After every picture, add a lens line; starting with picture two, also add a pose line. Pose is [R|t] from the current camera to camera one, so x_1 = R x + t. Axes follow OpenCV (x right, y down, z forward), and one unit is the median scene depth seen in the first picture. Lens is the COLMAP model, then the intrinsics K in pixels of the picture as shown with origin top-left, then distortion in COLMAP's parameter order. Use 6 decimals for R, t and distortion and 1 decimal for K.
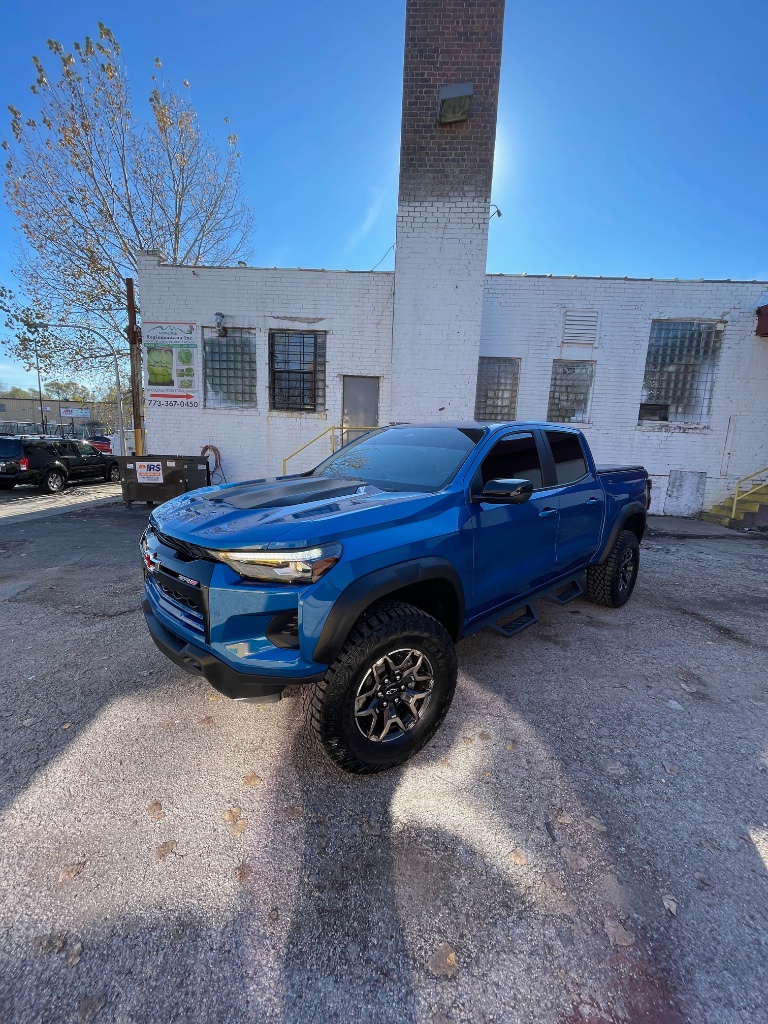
lens RADIAL K [[423.3, 0, 390.5], [0, 423.3, 510.0], [0, 0, 1]] dist [0.001444, 0.001370]
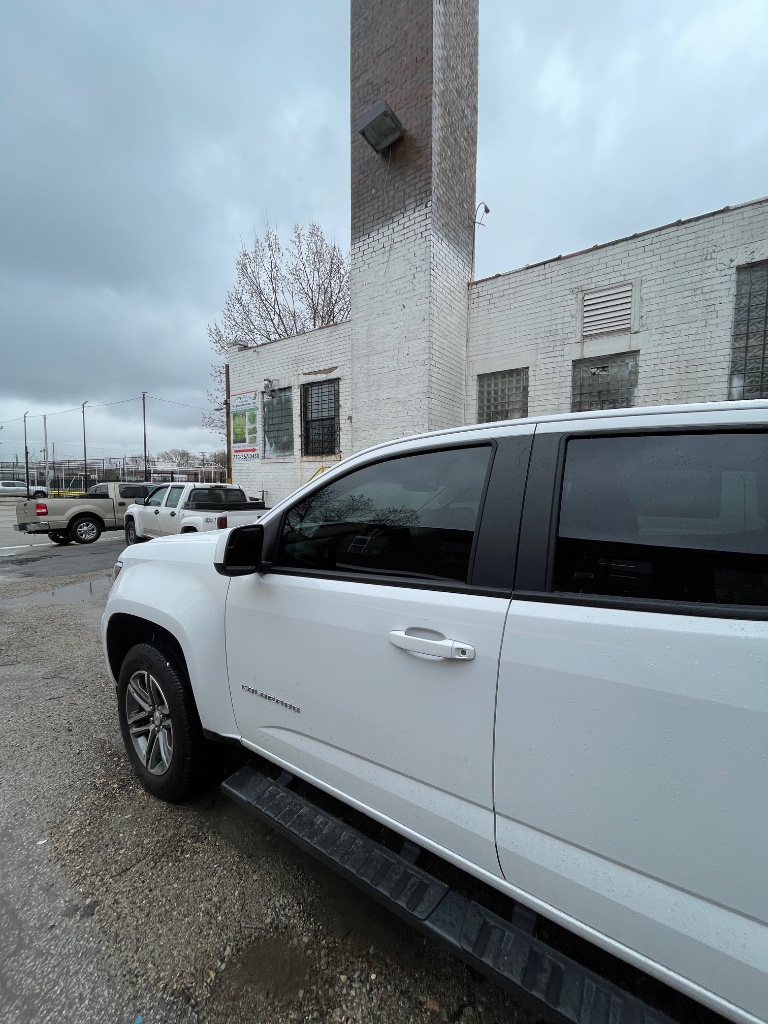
lens RADIAL K [[423.3, 0, 383.3], [0, 423.3, 506.8], [0, 0, 1]] dist [0.001444, 0.001370]
pose [[0.830275, -0.006687, -0.557313, 0.506330], [-0.061075, 0.992815, -0.102900, -0.004972], [0.553997, 0.119473, 0.823901, 0.230726]]
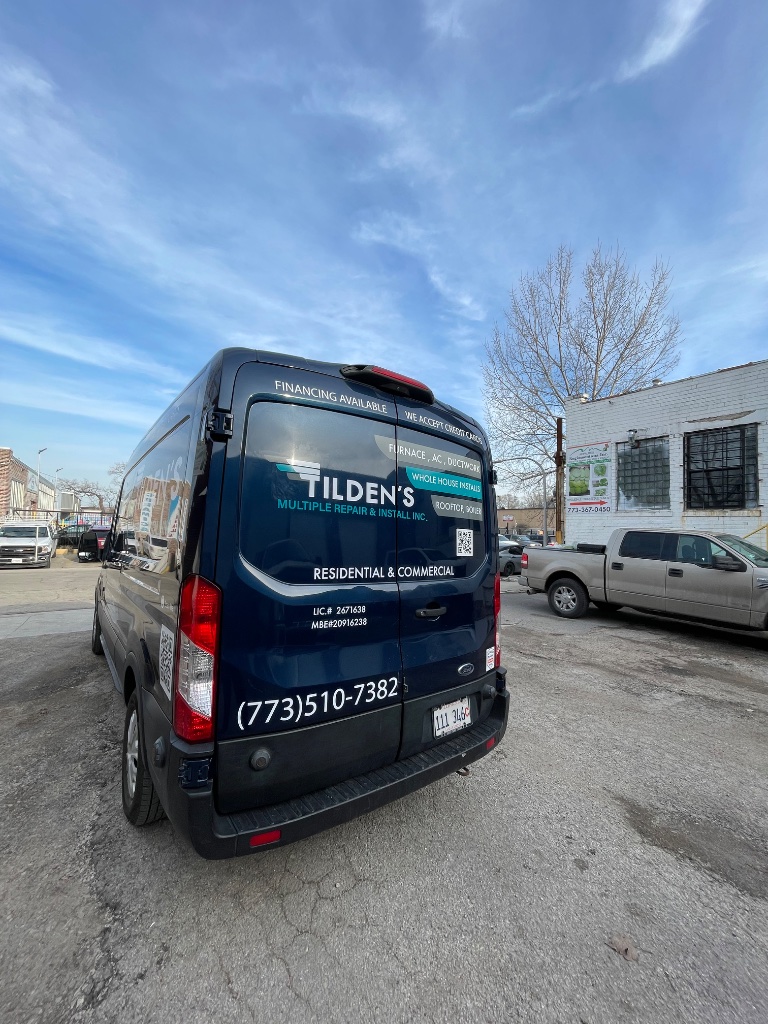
lens RADIAL K [[423.3, 0, 379.9], [0, 423.3, 510.0], [0, 0, 1]] dist [0.001444, 0.001370]
pose [[0.603656, -0.060997, -0.794908, 0.074056], [-0.124797, 0.977548, -0.169783, 0.023045], [0.787416, 0.201693, 0.582491, -0.145459]]
